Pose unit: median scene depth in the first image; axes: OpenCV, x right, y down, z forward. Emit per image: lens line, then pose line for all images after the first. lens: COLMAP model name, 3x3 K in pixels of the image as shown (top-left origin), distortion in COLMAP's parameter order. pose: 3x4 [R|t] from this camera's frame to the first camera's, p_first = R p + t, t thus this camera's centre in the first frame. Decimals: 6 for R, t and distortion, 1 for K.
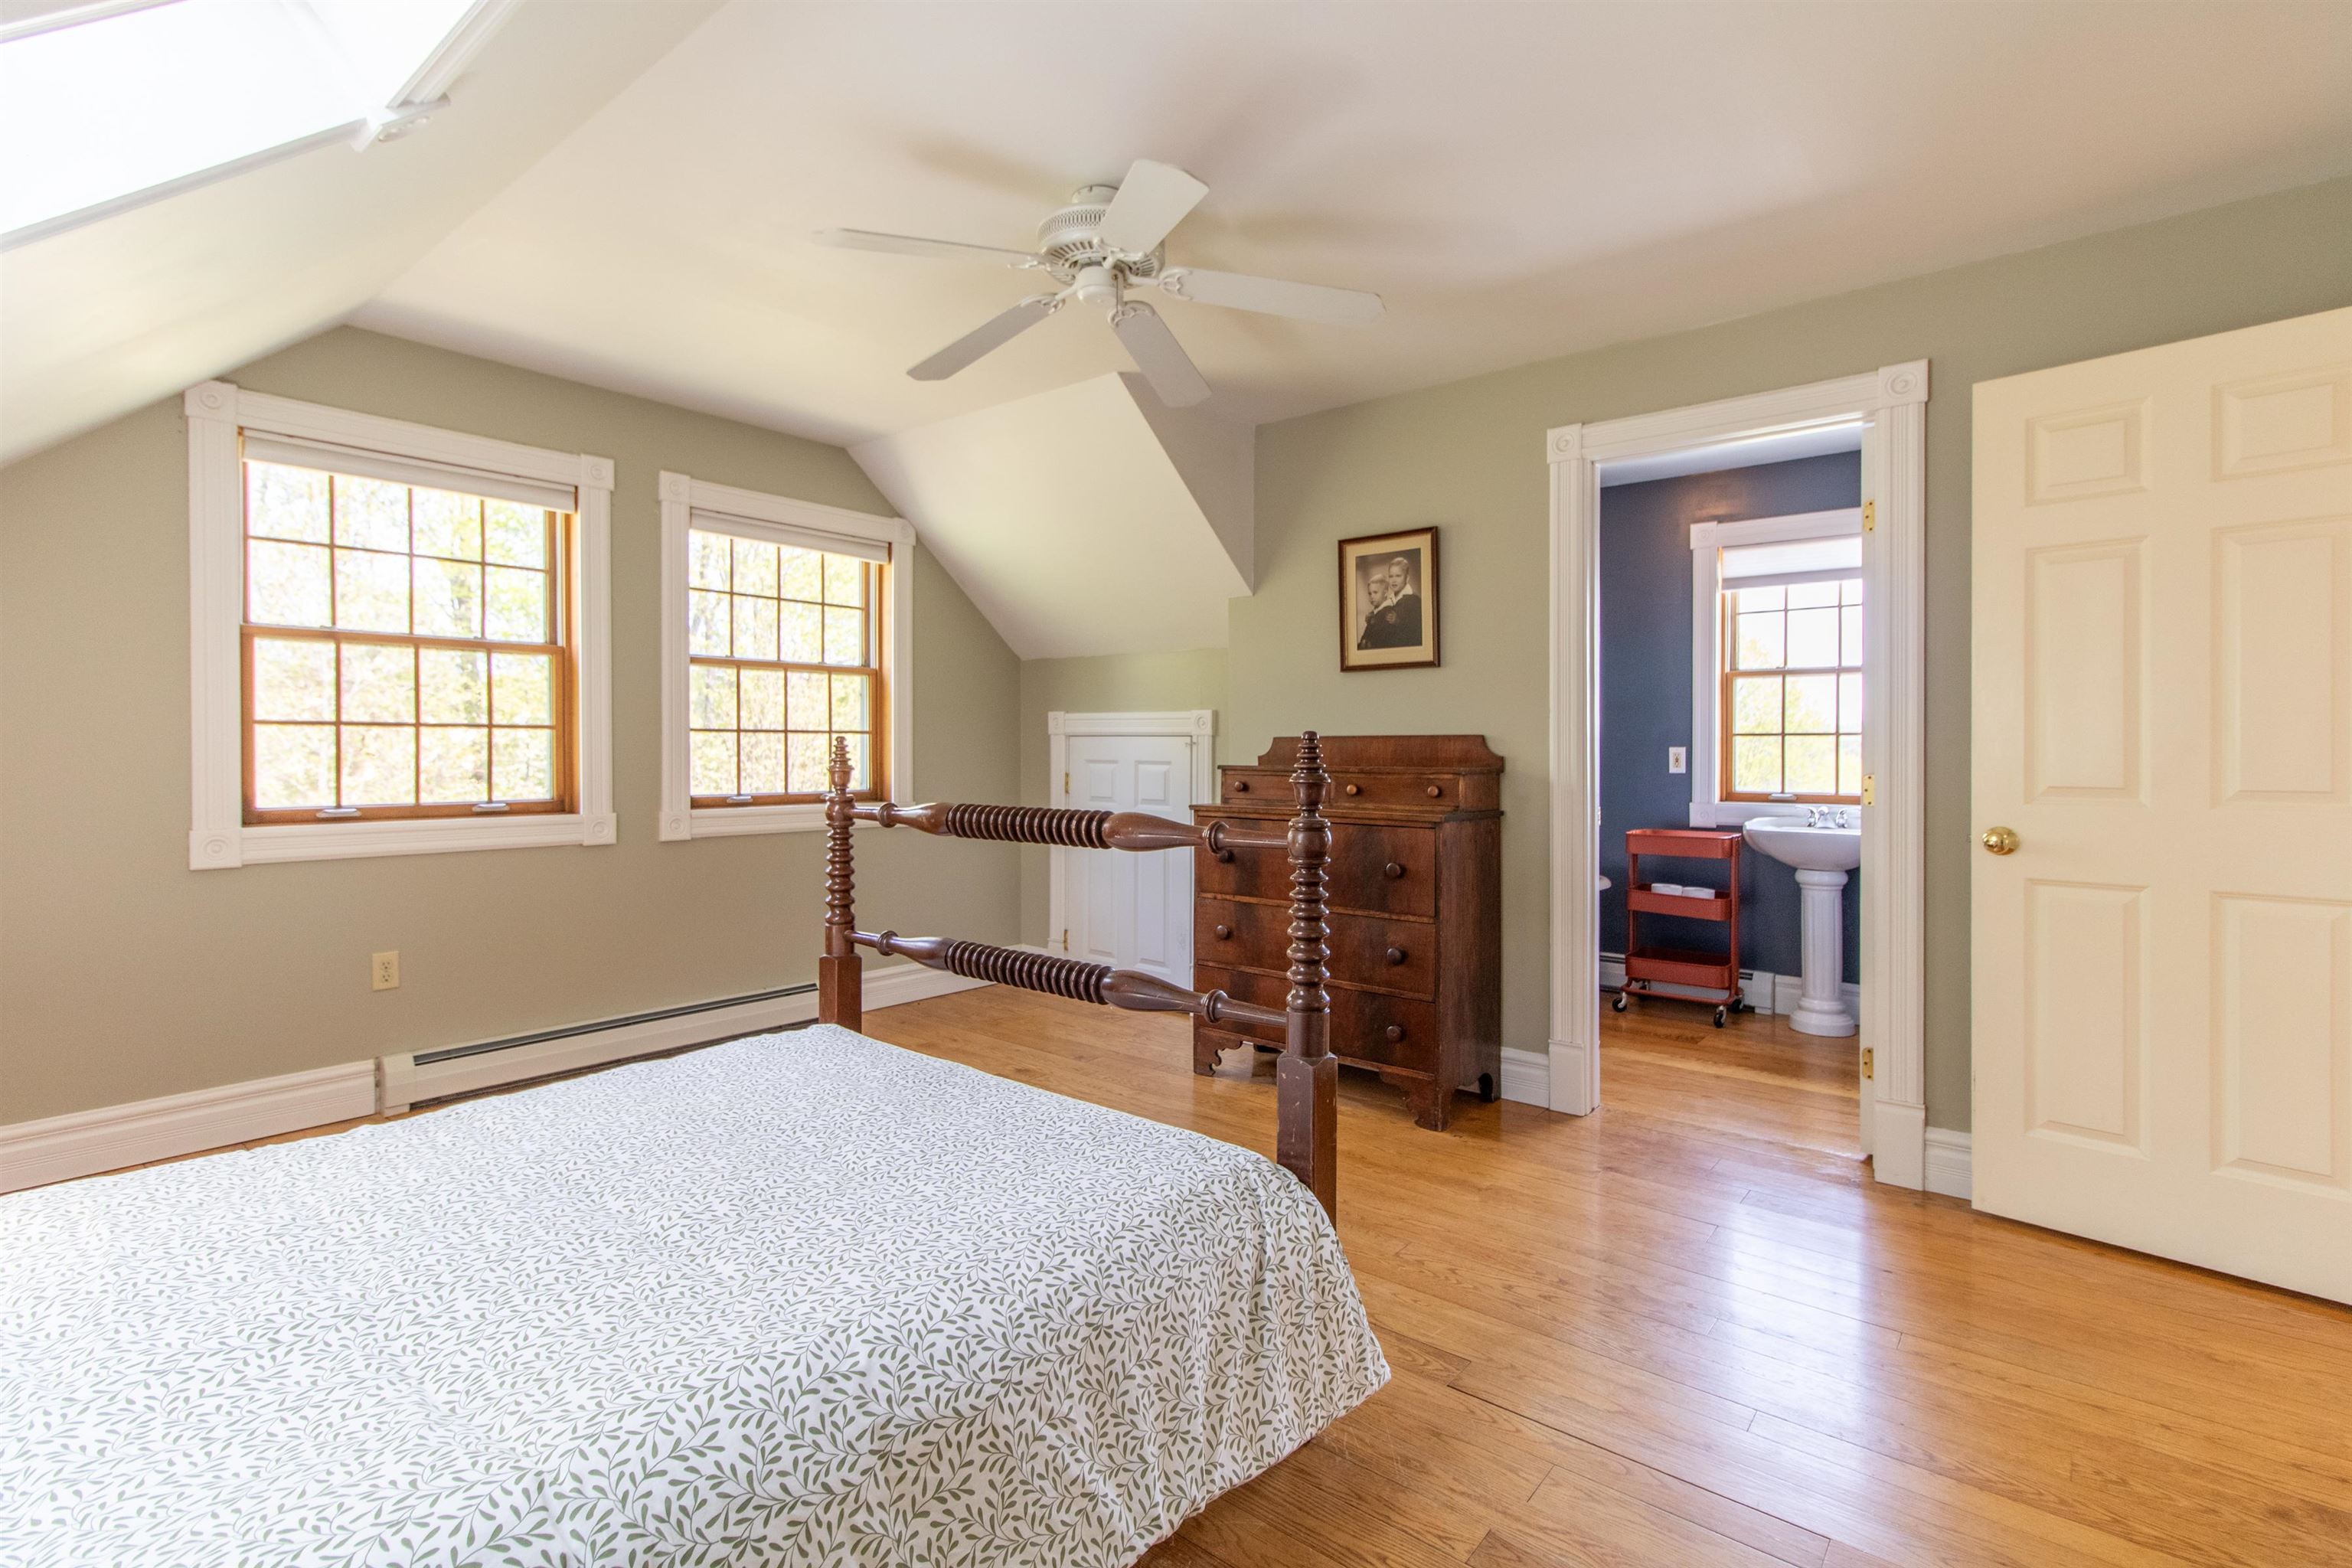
lens RADIAL K [[1088.0, 0, 1214.4], [0, 1088.0, 747.8], [0, 0, 1]] dist [-0.000067, -0.000080]
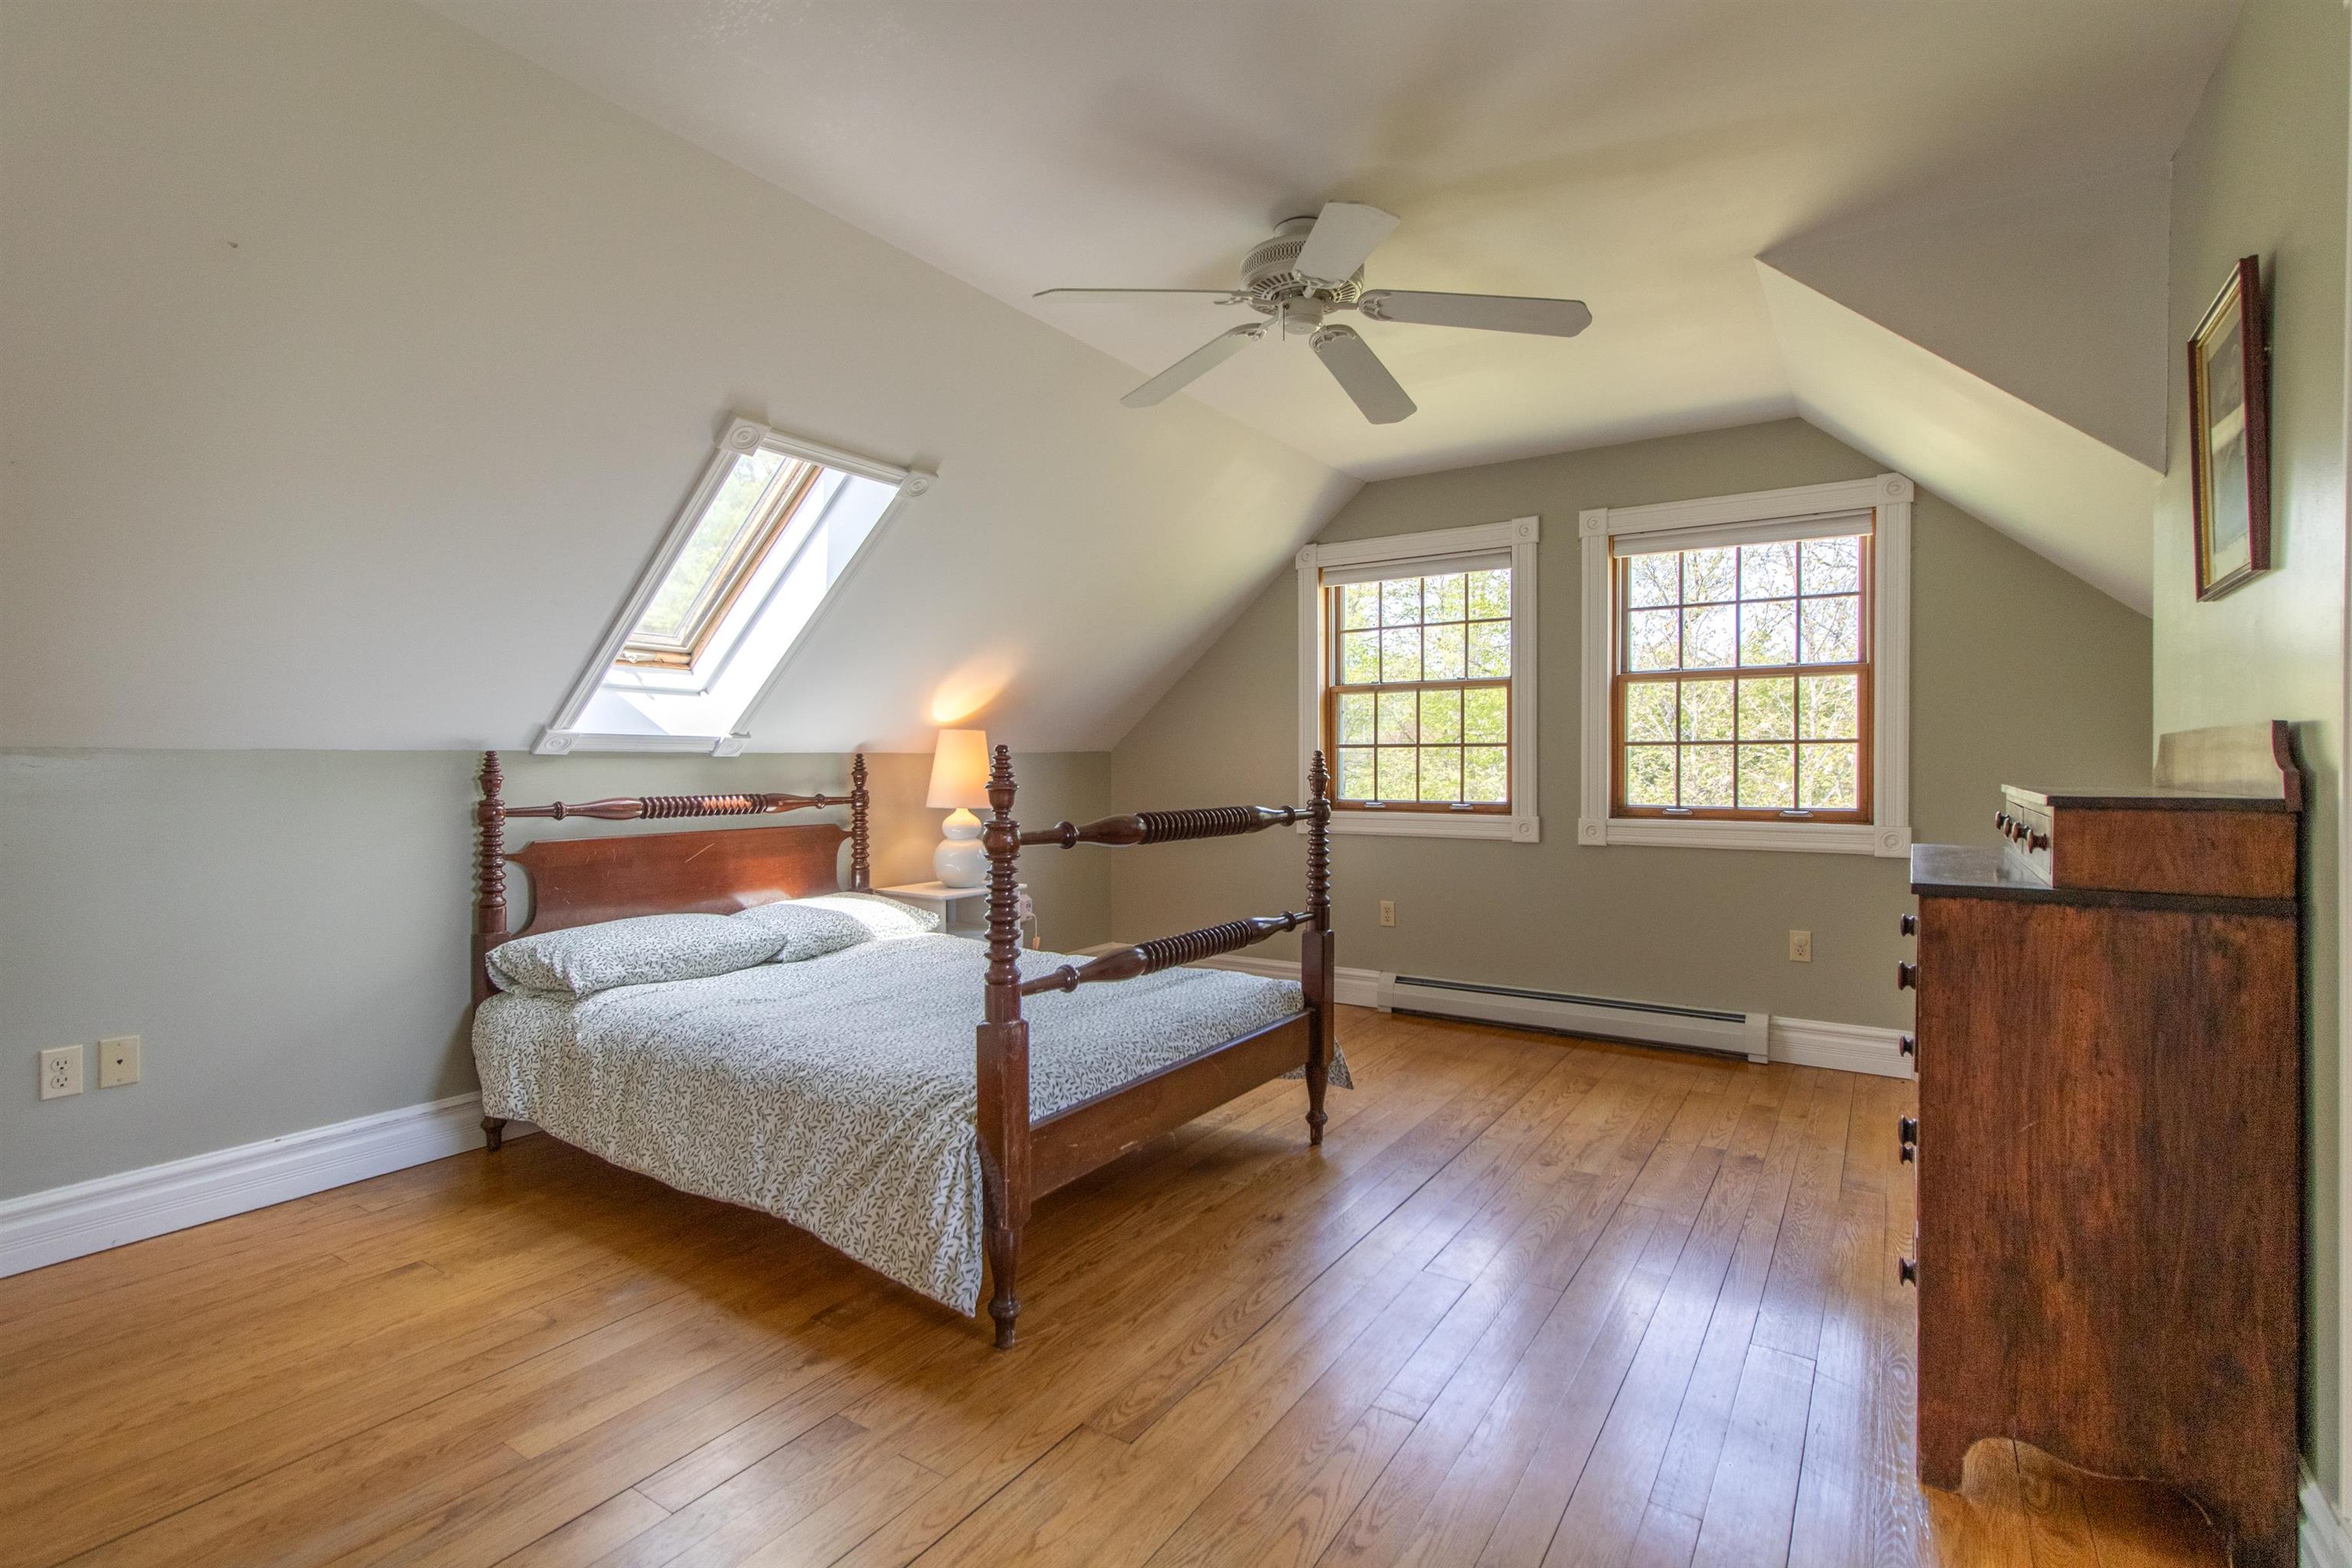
lens RADIAL K [[1087.4, 0, 1171.5], [0, 1087.4, 785.0], [0, 0, 1]] dist [-0.000218, 0.000046]
pose [[0.088928, 0.019142, -0.995854, 0.571896], [0.006514, 0.999783, 0.019799, 0.000008], [0.996017, -0.008247, 0.088784, 0.485860]]
